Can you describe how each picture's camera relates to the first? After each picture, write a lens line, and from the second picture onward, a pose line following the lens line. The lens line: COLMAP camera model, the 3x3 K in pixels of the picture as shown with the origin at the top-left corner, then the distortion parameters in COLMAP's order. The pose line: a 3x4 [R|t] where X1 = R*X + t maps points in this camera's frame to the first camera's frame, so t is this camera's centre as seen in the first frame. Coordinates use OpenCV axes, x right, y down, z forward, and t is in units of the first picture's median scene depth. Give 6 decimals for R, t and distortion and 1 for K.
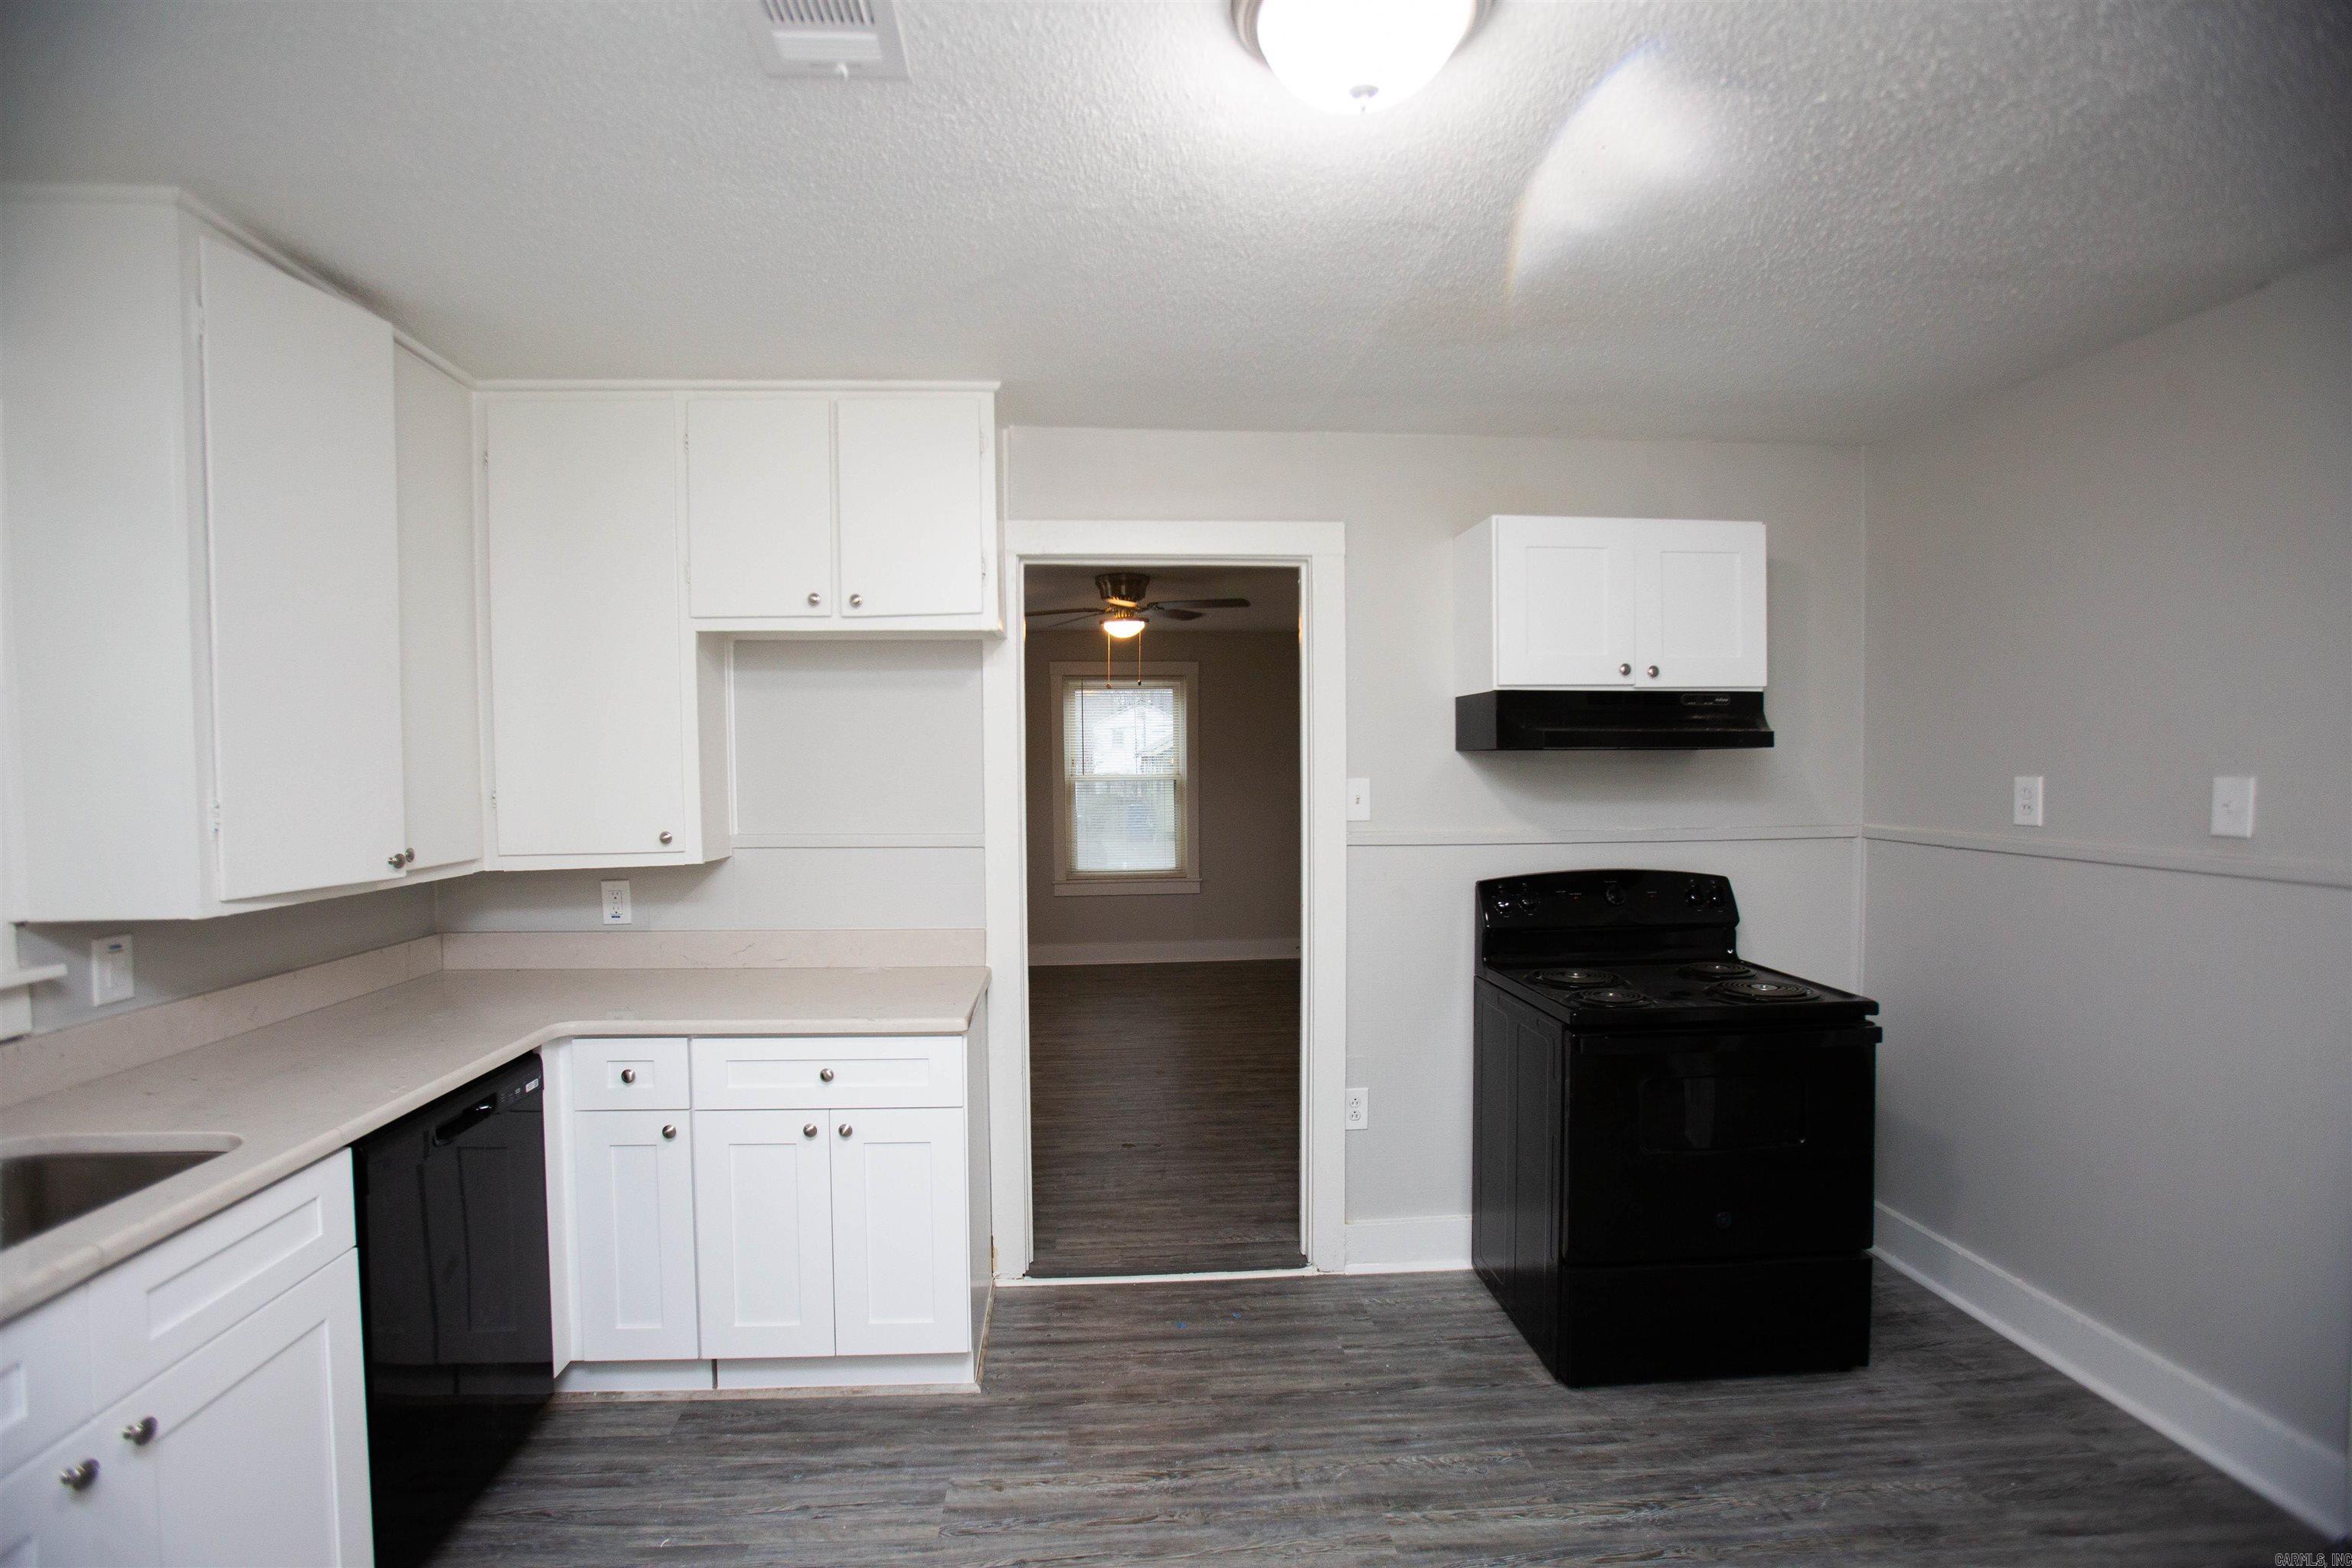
lens RADIAL K [[1044.9, 0, 1176.9], [0, 1044.9, 818.8], [0, 0, 1]] dist [-0.071144, 0.031497]
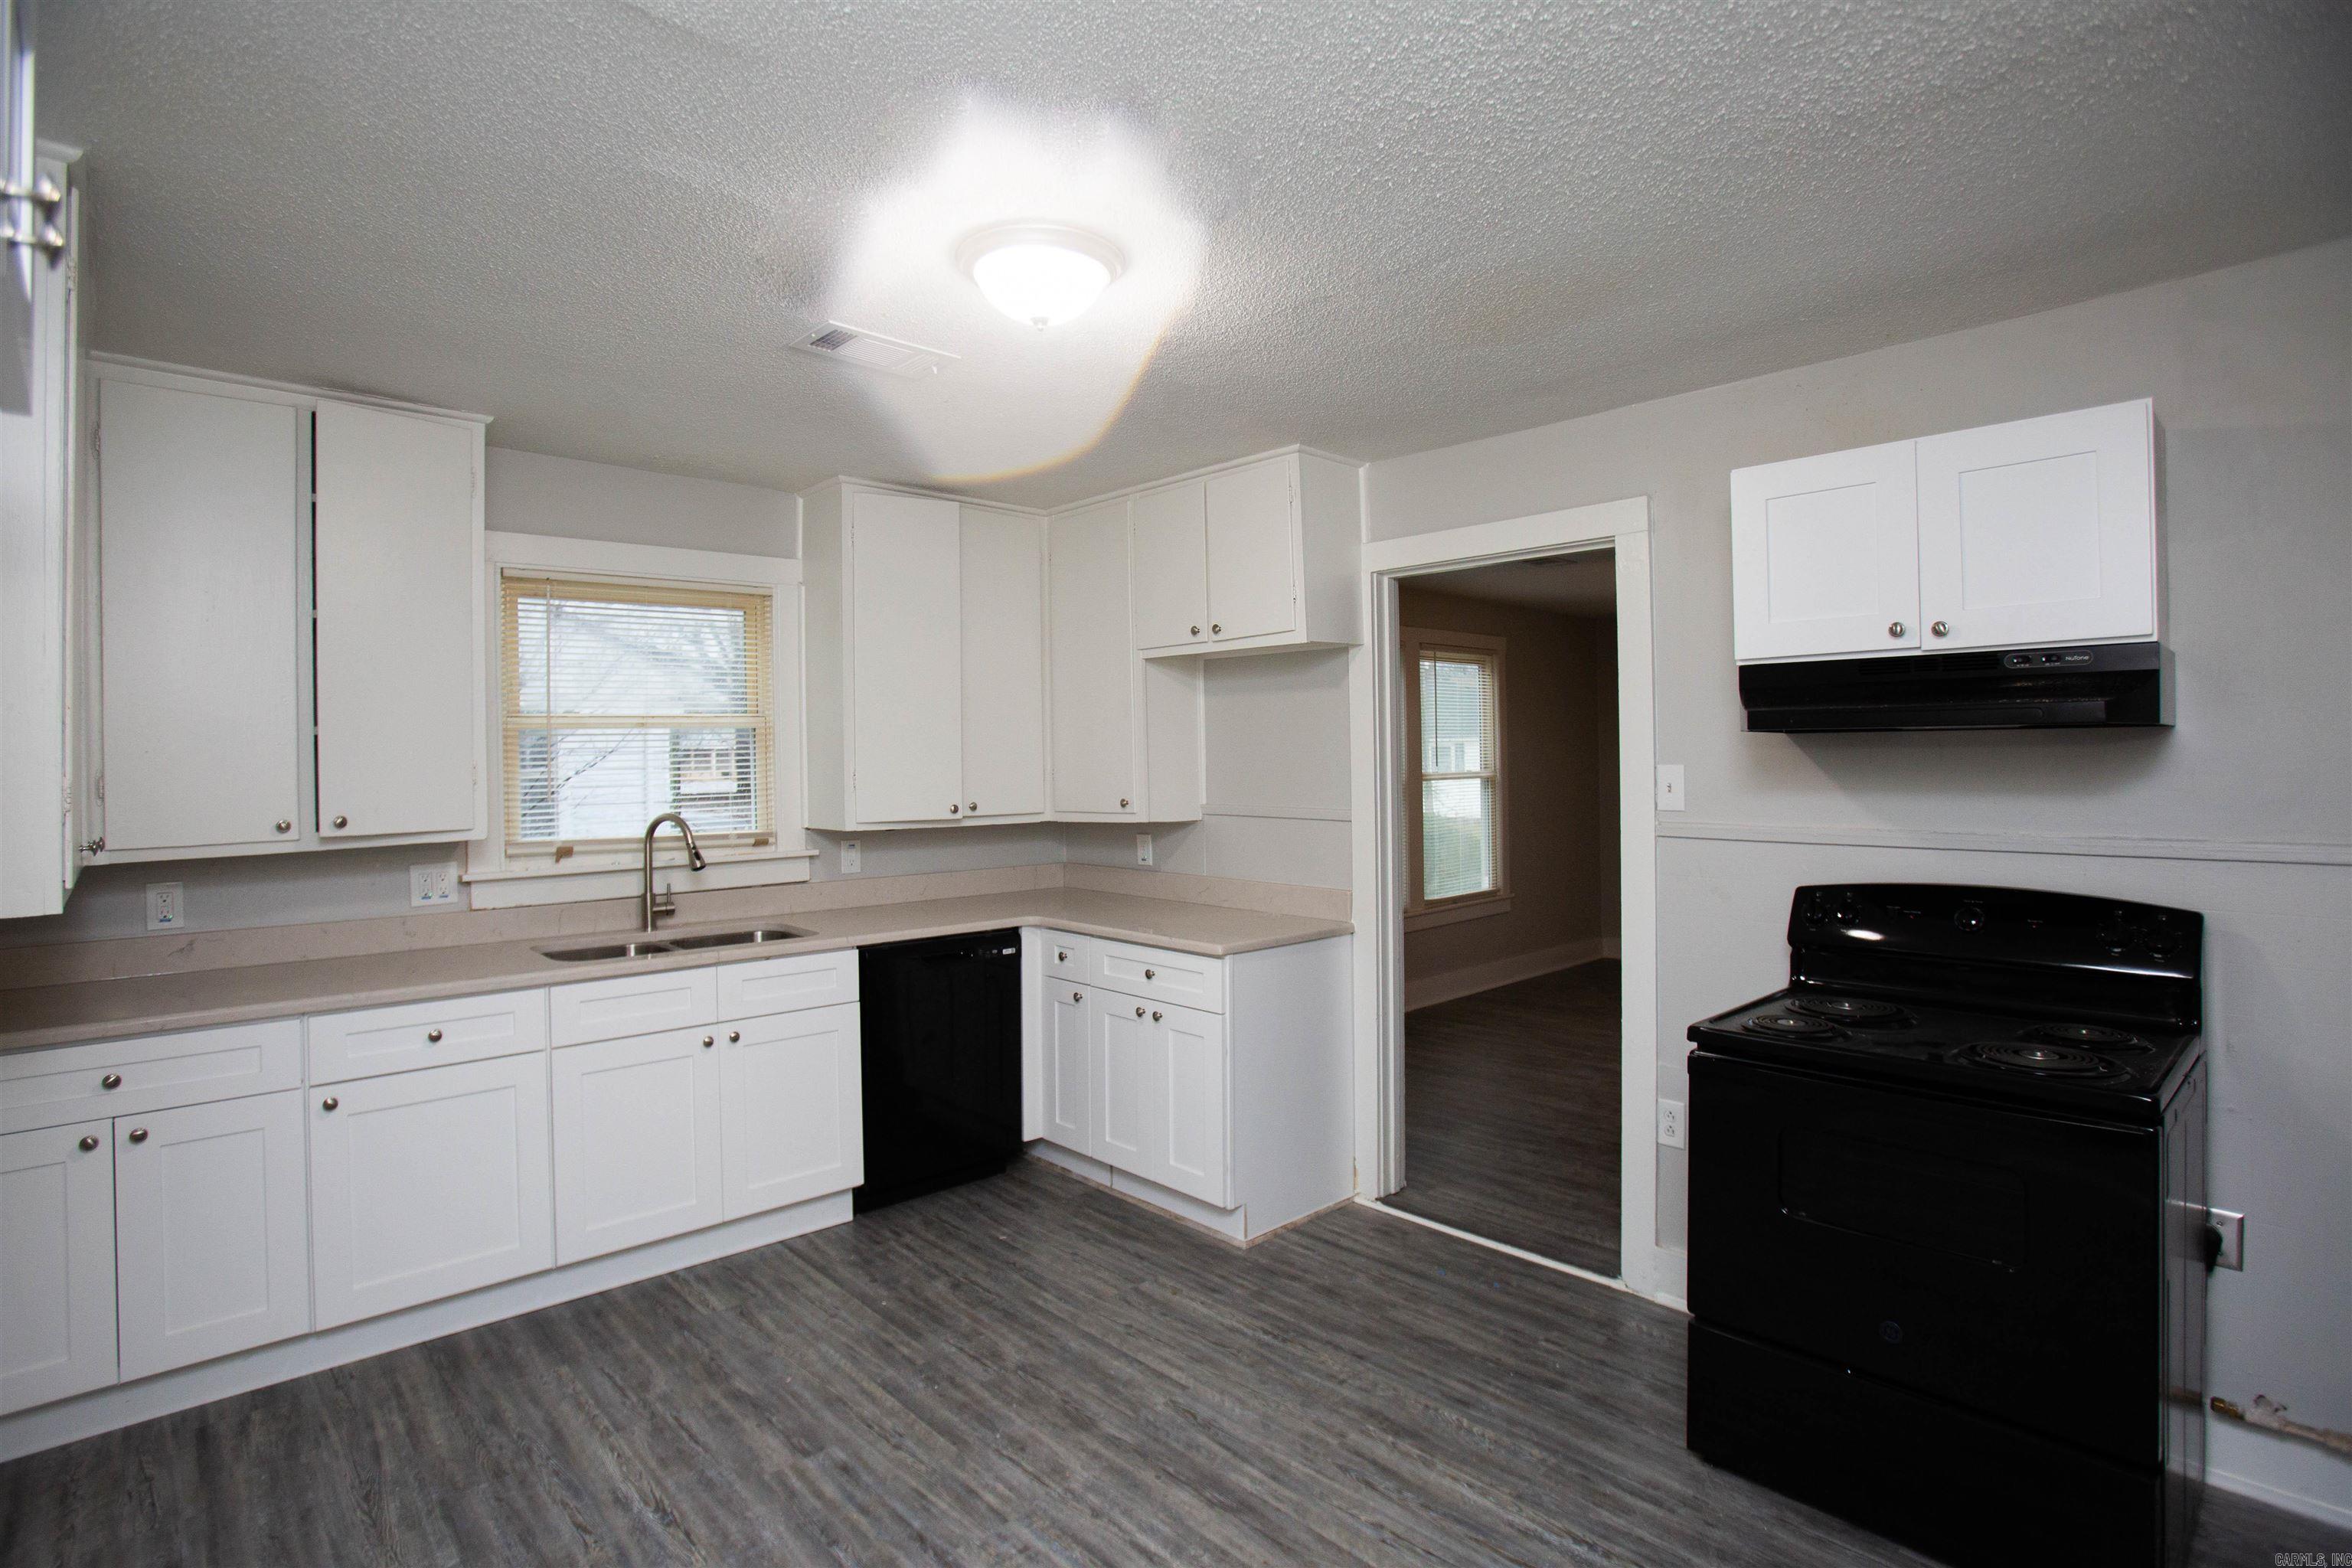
lens RADIAL K [[1082.1, 0, 1161.7], [0, 1082.1, 784.5], [0, 0, 1]] dist [-0.074378, 0.028519]
pose [[0.656108, 0.018945, -0.754429, 0.722955], [-0.034414, 0.999396, -0.004833, -0.001518], [0.753882, 0.029134, 0.656364, 0.042061]]
